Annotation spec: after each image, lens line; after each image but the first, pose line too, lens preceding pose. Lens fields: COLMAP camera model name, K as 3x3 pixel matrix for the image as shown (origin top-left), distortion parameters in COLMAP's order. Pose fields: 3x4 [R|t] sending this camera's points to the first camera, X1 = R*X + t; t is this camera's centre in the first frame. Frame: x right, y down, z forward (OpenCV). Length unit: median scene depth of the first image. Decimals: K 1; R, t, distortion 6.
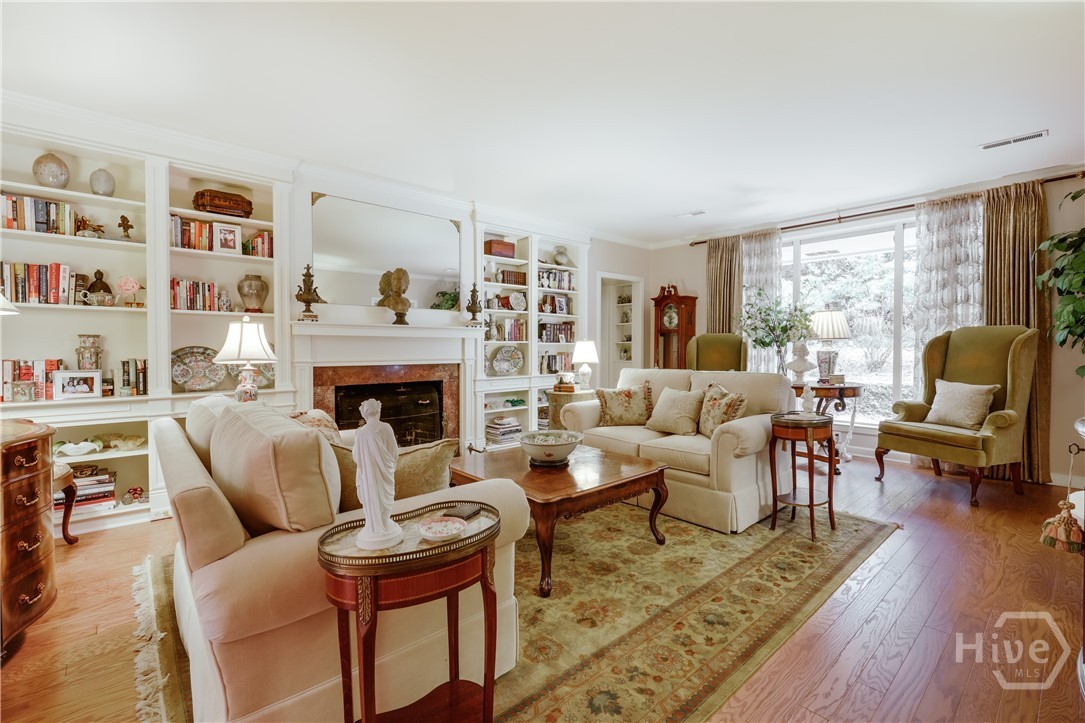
lens RADIAL K [[472.3, 0, 552.5], [0, 472.3, 356.2], [0, 0, 1]] dist [0.001688, 0.000594]
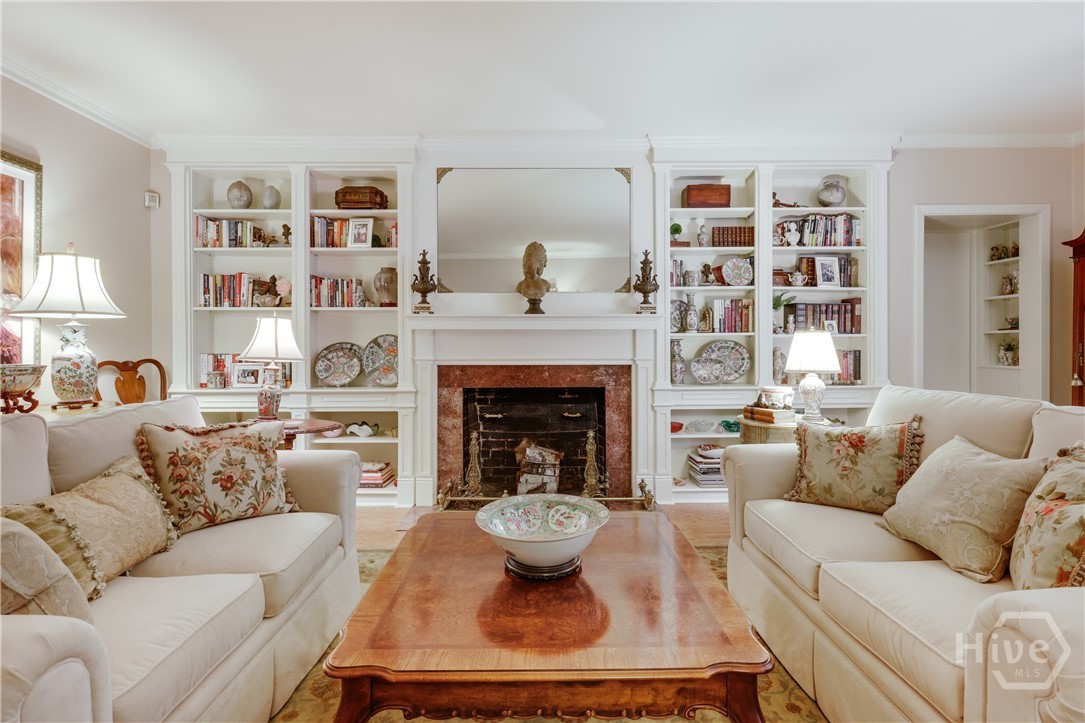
lens RADIAL K [[516.4, 0, 532.8], [0, 516.4, 339.7], [0, 0, 1]] dist [0.002732, 0.000751]
pose [[0.749669, -0.001889, -0.661810, 0.240203], [-0.009429, 0.999864, -0.013534, -0.012472], [0.661746, 0.016387, 0.749549, 0.355796]]
